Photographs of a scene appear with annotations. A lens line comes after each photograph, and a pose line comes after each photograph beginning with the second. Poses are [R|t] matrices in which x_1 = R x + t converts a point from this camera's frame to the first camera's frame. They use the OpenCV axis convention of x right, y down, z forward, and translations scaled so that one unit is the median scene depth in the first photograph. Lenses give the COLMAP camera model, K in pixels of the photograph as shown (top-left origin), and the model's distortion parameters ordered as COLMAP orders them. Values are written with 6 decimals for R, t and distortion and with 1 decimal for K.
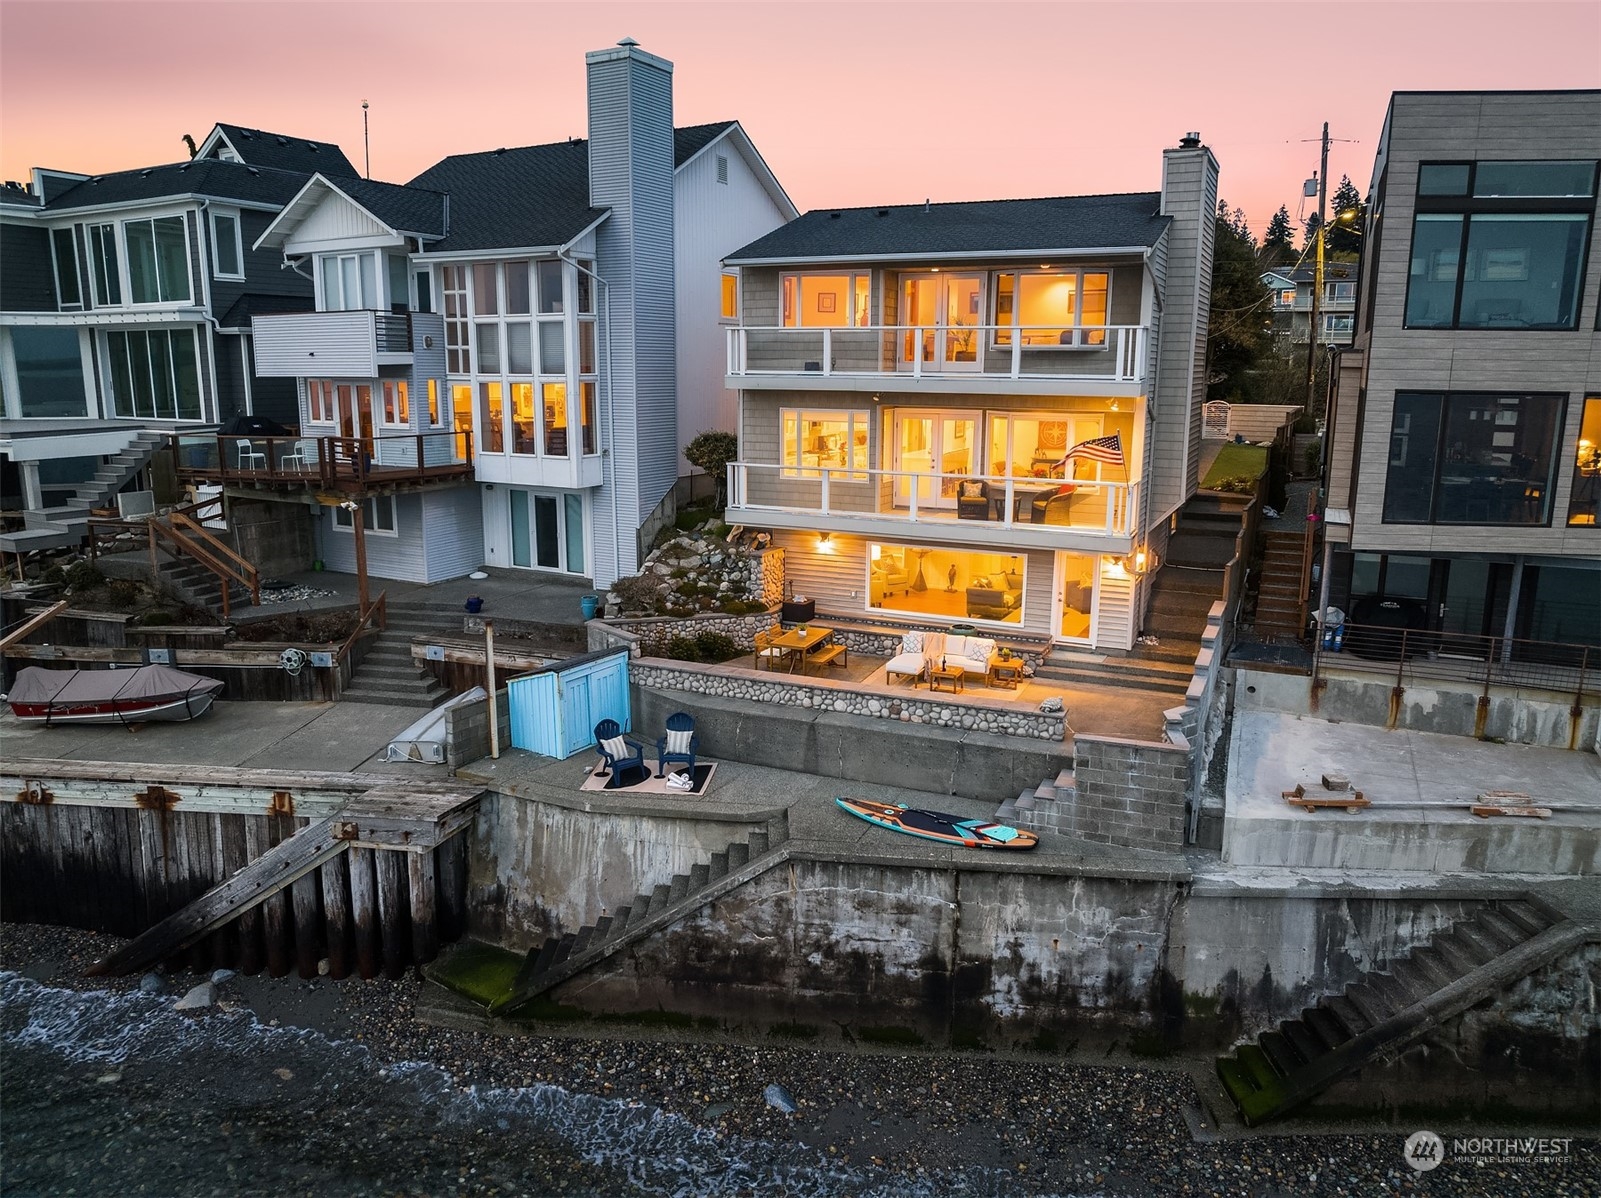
lens RADIAL K [[1130.3, 0, 761.1], [0, 1130.3, 584.9], [0, 0, 1]] dist [-0.036044, 0.008609]
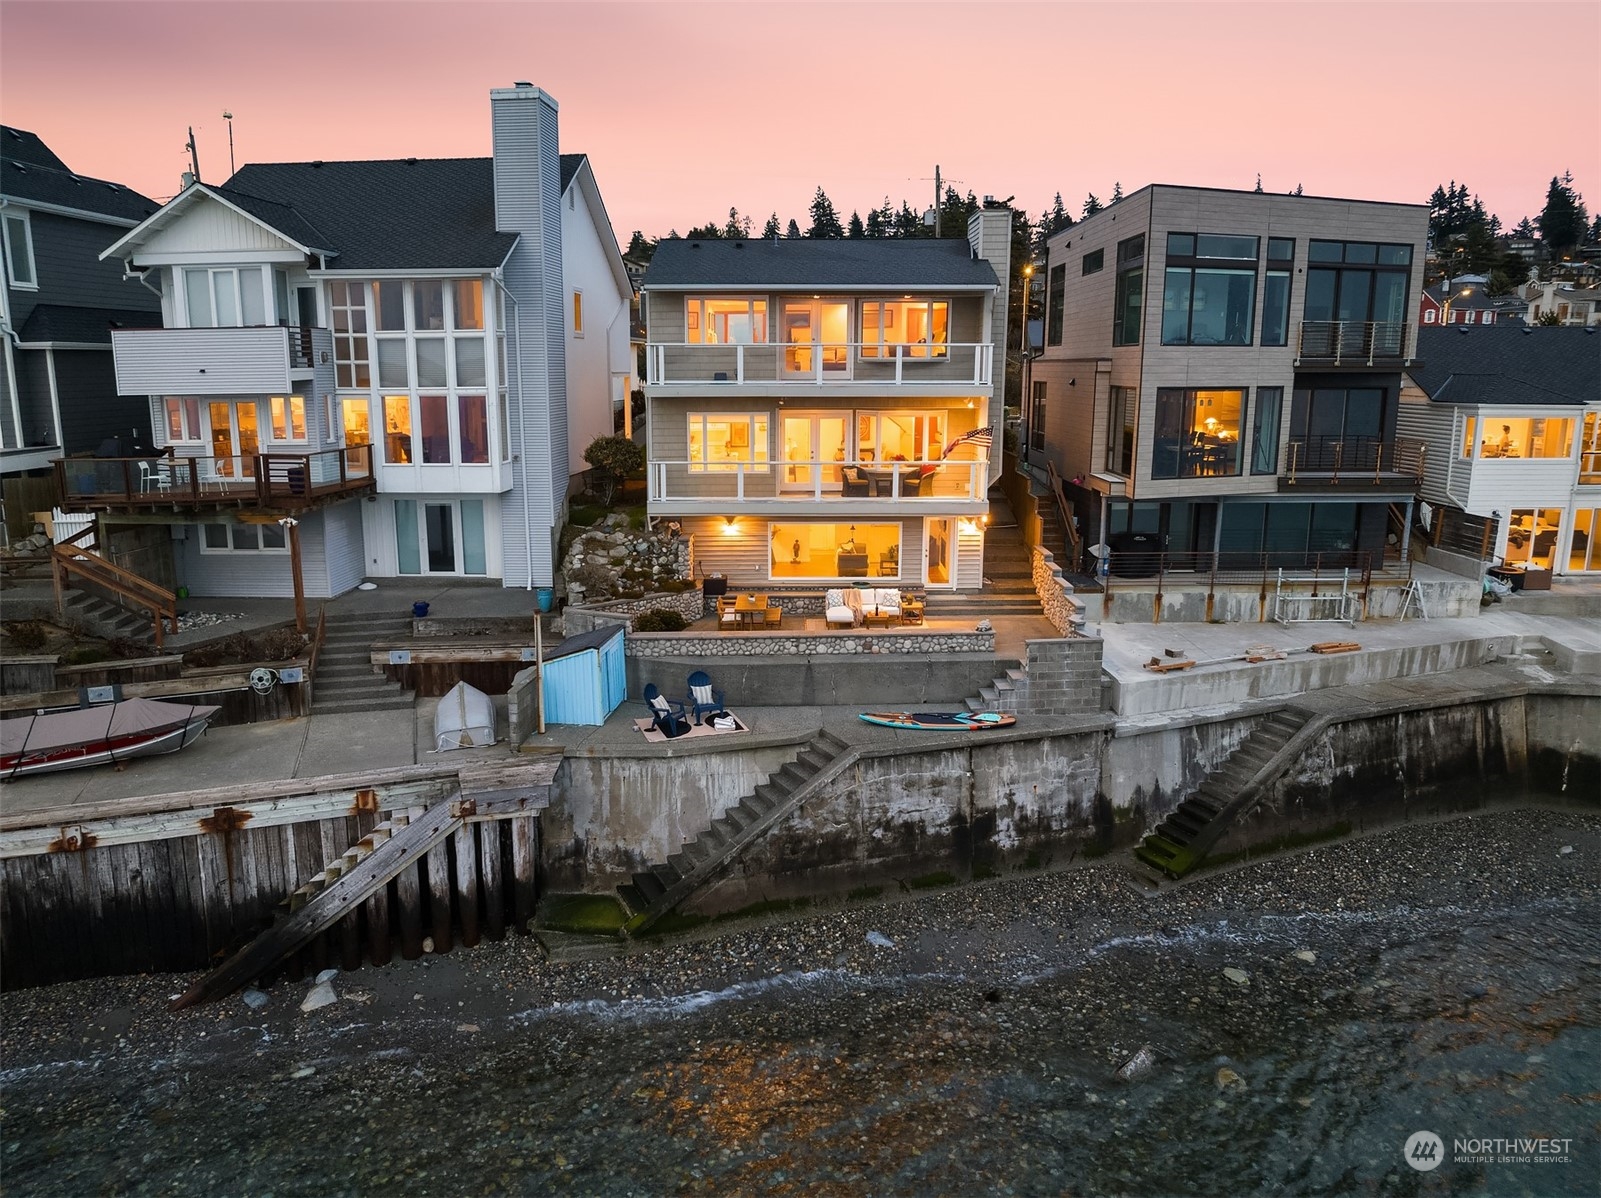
lens RADIAL K [[1157.5, 0, 800.5], [0, 1157.5, 599.0], [0, 0, 1]] dist [-0.025448, -0.000318]
pose [[0.898493, -0.096350, 0.428285, -0.495824], [0.092873, 0.995254, 0.029063, 0.012566], [-0.429052, 0.013663, 0.903176, -0.148385]]
